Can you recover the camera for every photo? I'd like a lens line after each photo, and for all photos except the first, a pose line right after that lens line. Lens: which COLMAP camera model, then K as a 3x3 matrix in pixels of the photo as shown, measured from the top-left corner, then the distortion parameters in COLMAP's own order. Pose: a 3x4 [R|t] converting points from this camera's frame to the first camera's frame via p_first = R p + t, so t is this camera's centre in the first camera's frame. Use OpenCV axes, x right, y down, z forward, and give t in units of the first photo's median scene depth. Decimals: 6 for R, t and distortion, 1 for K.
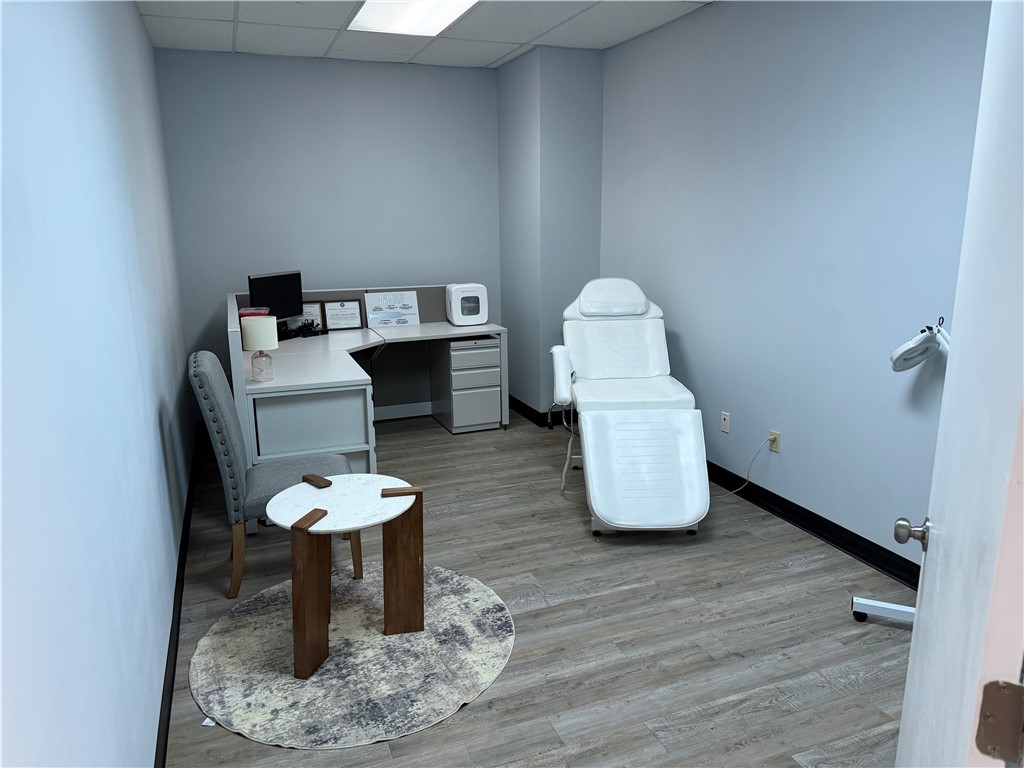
lens RADIAL K [[728.5, 0, 513.9], [0, 728.5, 372.6], [0, 0, 1]] dist [-0.002762, -0.007207]
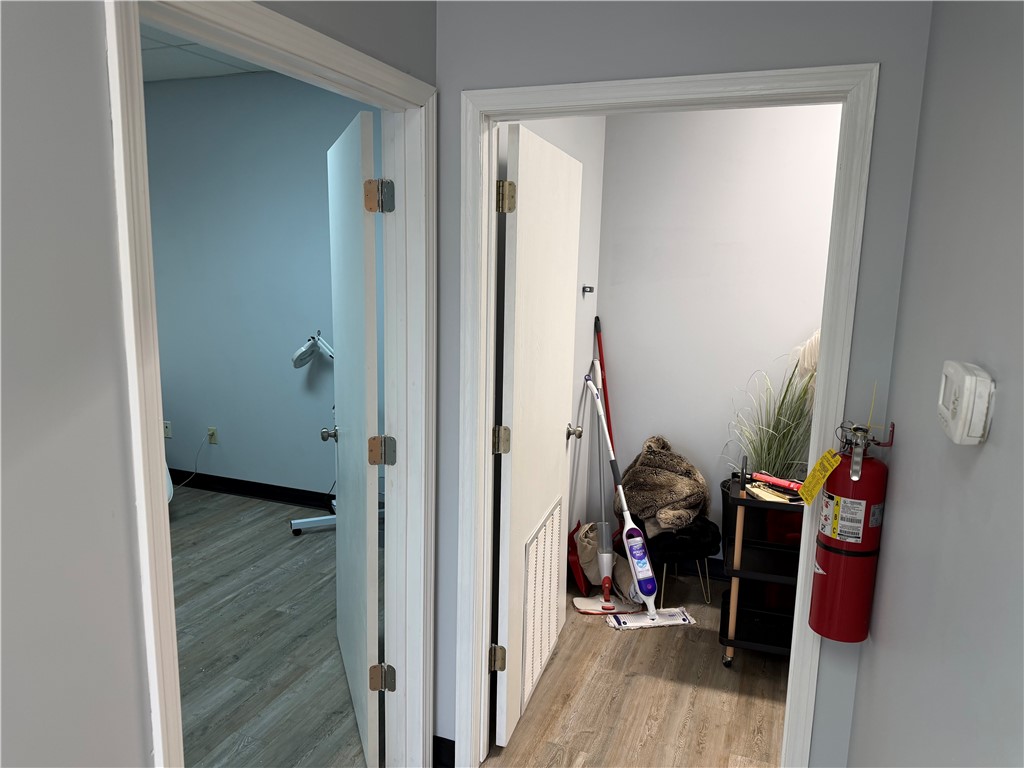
lens RADIAL K [[728.5, 0, 513.9], [0, 728.5, 372.6], [0, 0, 1]] dist [-0.002762, -0.007207]
pose [[0.683900, -0.093799, 0.723521, -0.259895], [0.124703, 0.992136, 0.010749, 0.048516], [-0.718840, 0.082874, 0.690218, -0.364223]]
